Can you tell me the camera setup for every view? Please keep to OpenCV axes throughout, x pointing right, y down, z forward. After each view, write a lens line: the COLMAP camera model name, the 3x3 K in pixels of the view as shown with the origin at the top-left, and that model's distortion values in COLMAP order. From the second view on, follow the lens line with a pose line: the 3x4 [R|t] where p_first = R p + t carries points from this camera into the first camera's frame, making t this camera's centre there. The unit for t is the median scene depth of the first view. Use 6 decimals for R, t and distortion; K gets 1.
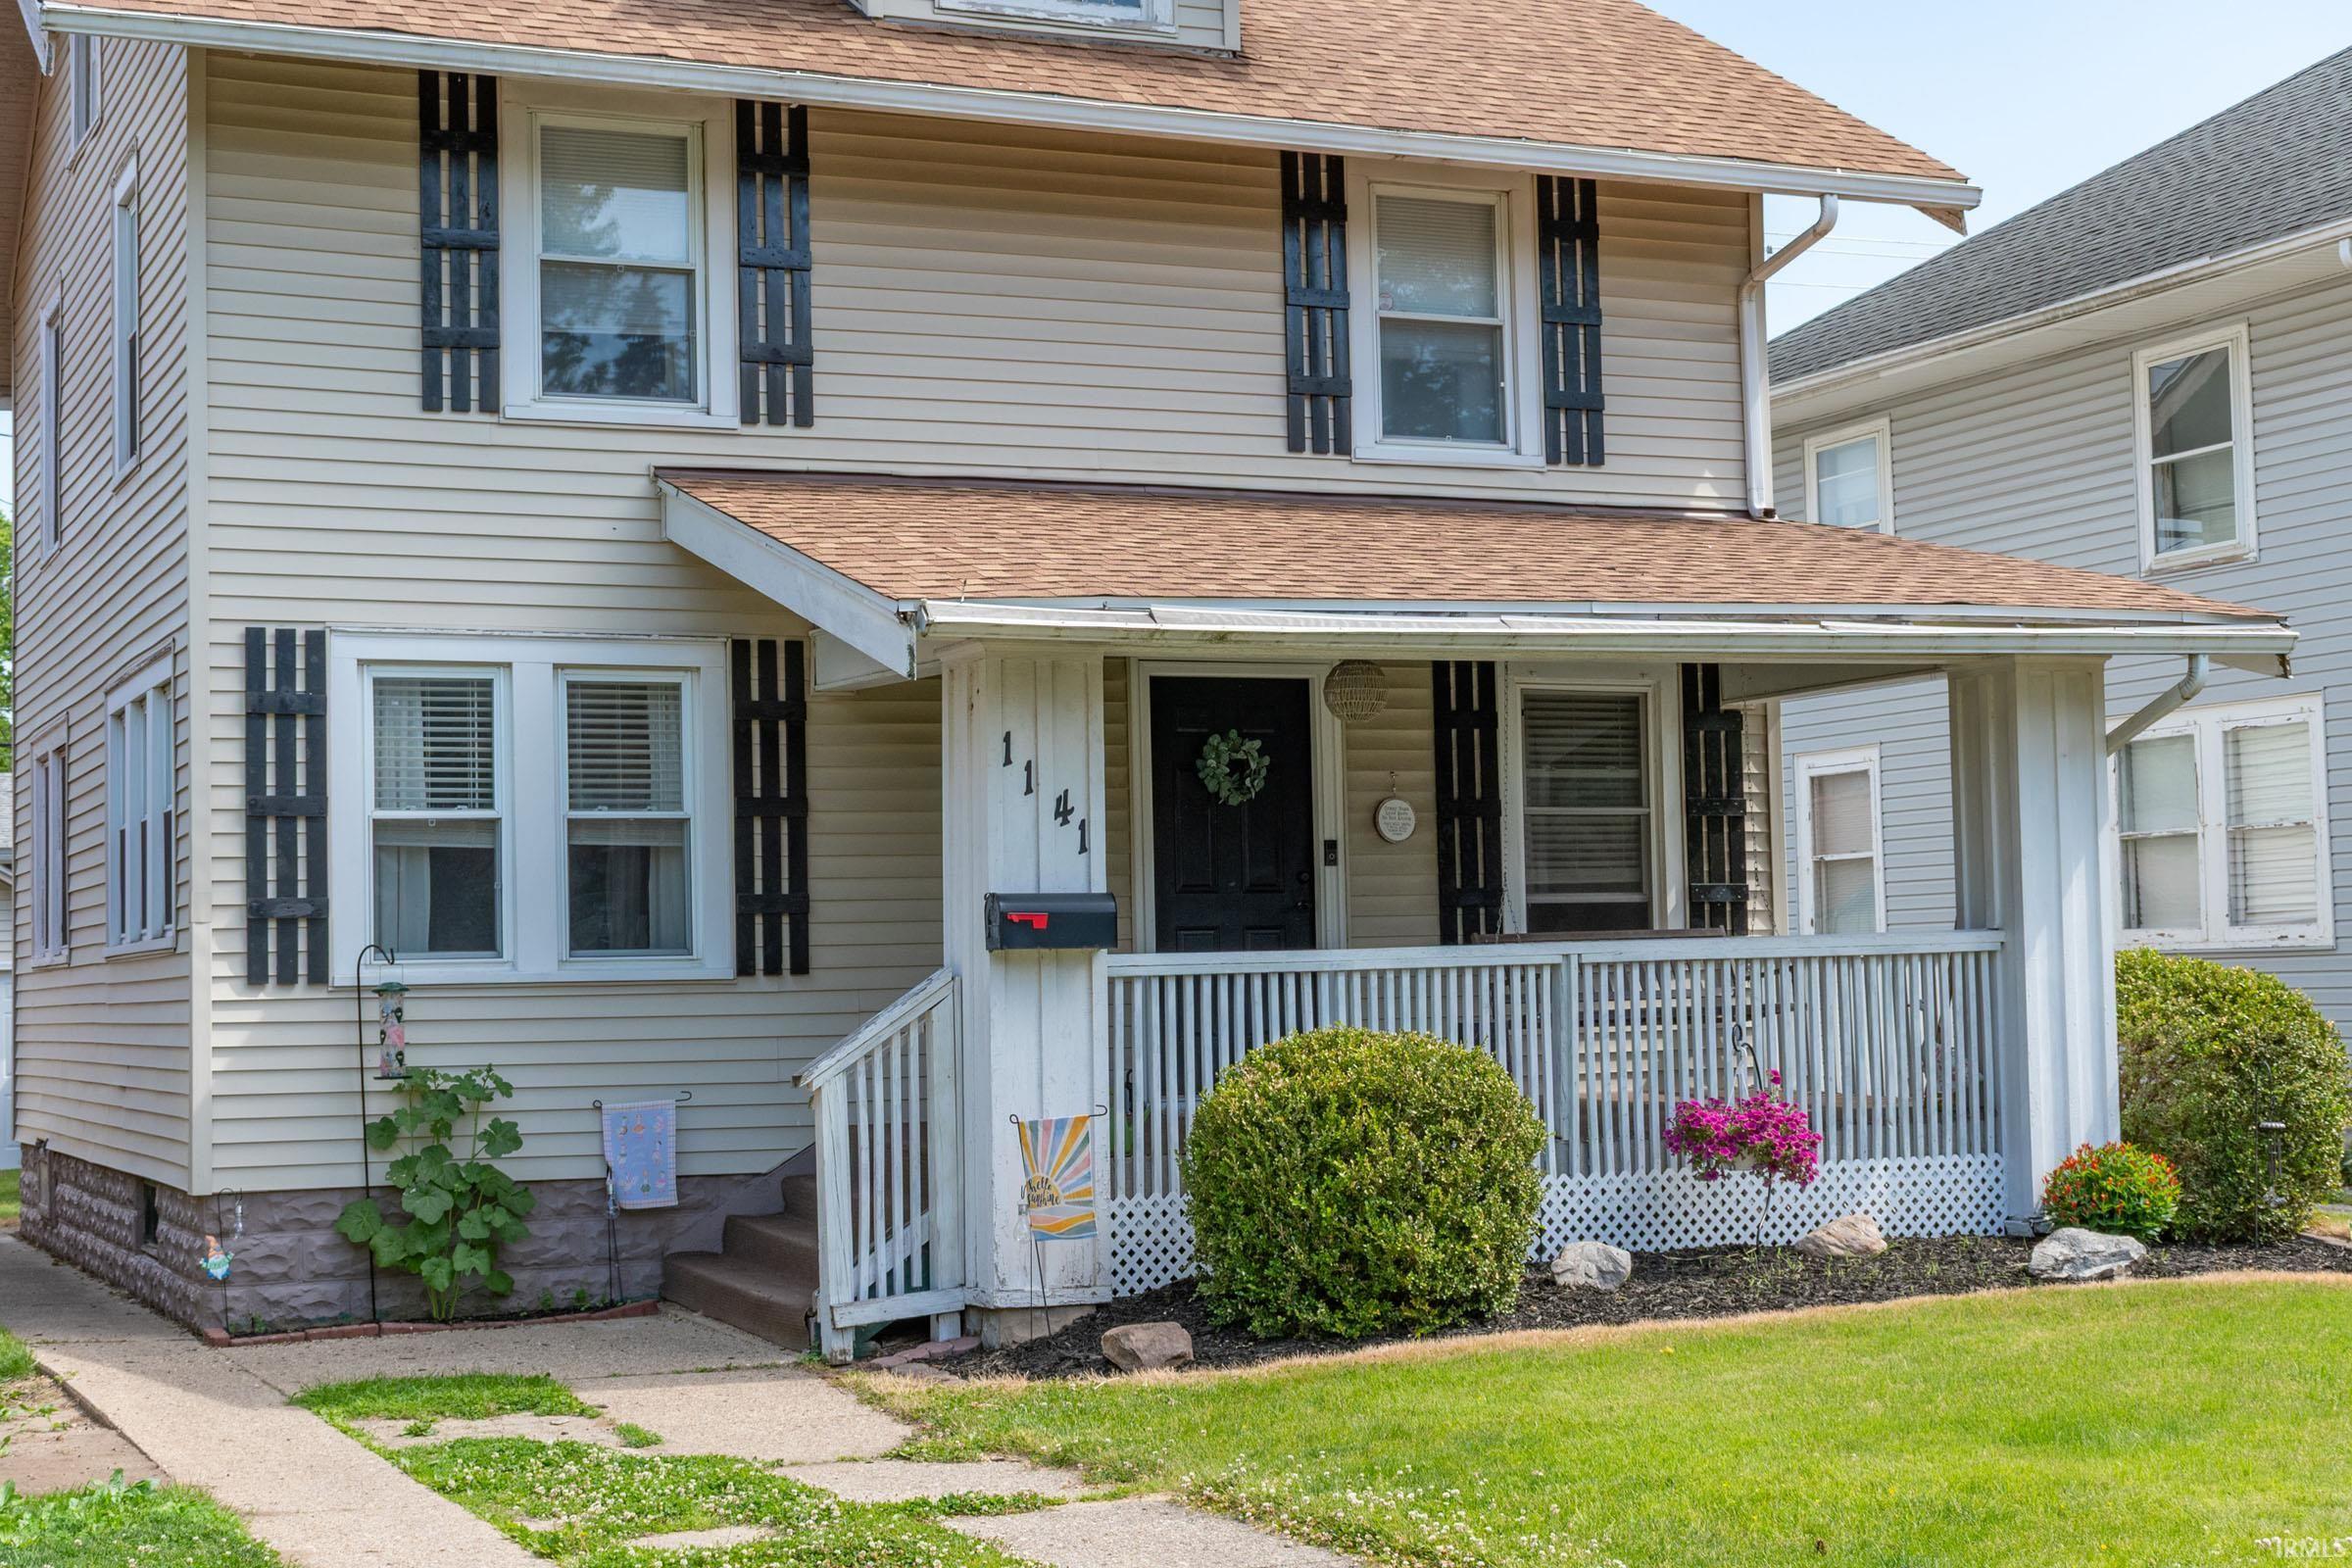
lens RADIAL K [[3426.0, 0, 1176.6], [0, 3426.0, 786.7], [0, 0, 1]] dist [-0.006918, 0.000000]
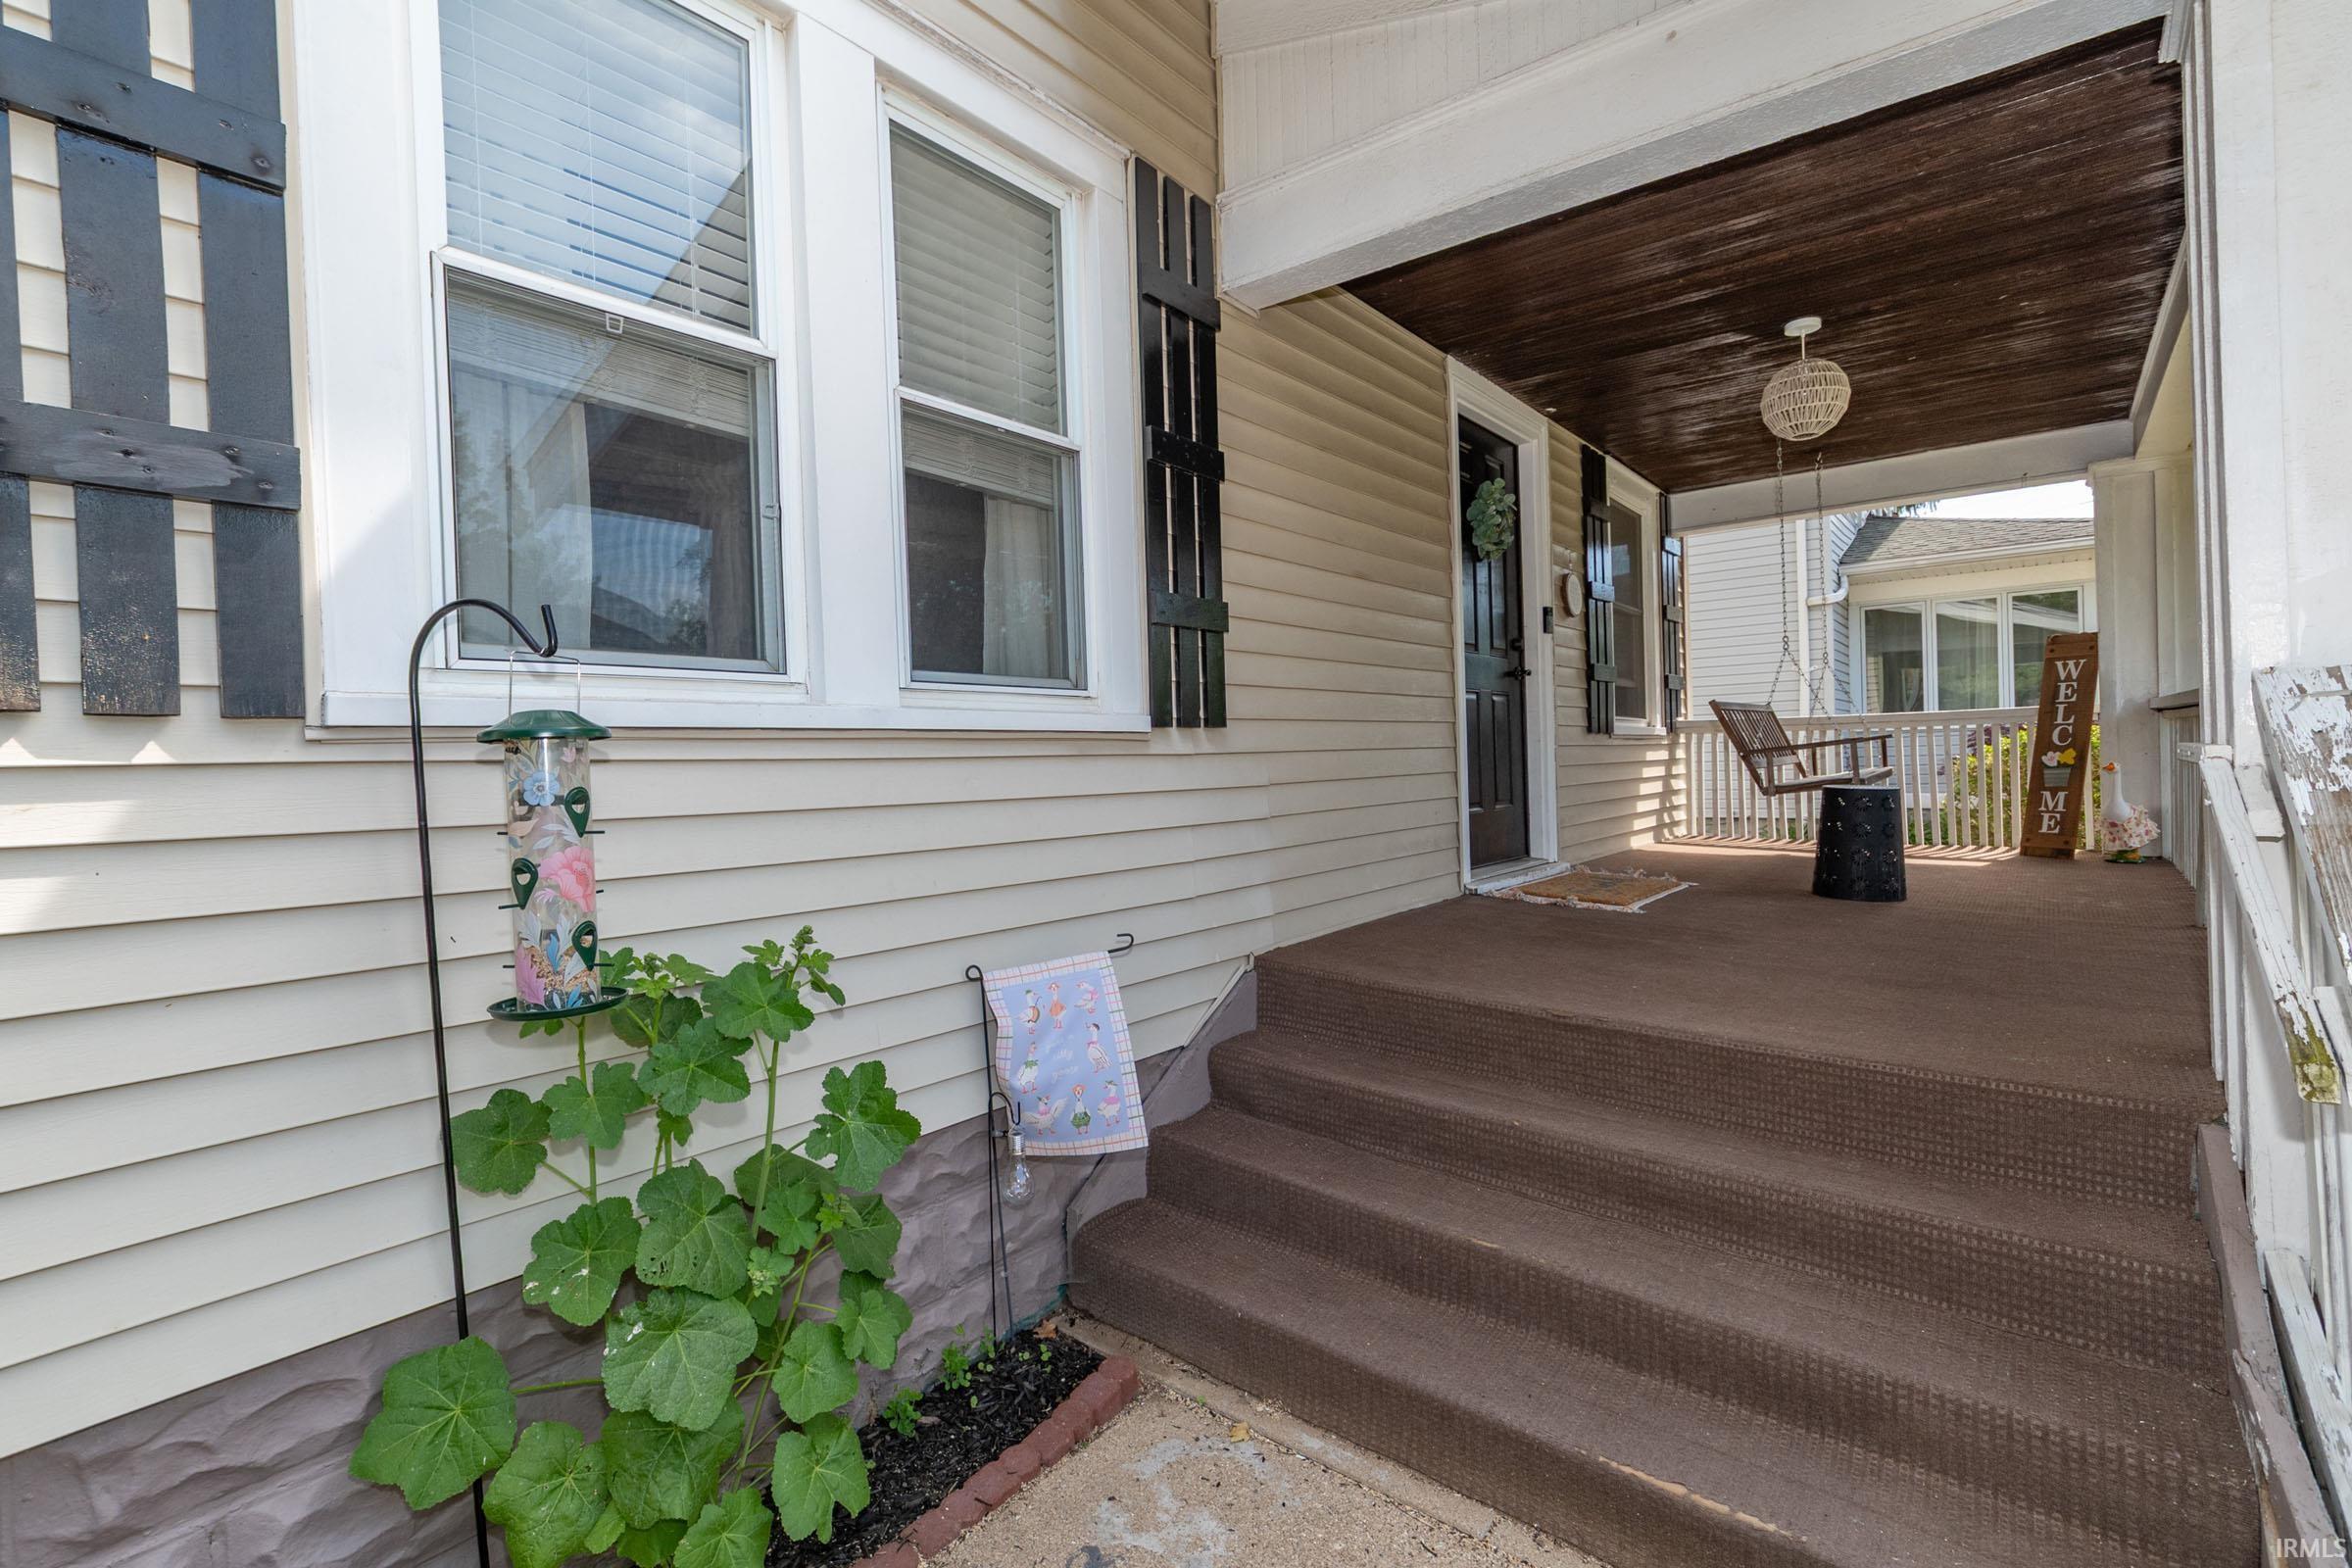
lens RADIAL K [[1043.0, 0, 1127.7], [0, 1043.0, 778.7], [0, 0, 1]] dist [0.009190, -0.001431]
pose [[0.909416, -0.012421, 0.415703, -0.217272], [-0.010292, 0.998576, 0.052352, 0.057128], [-0.415761, -0.051888, 0.907993, 0.873252]]
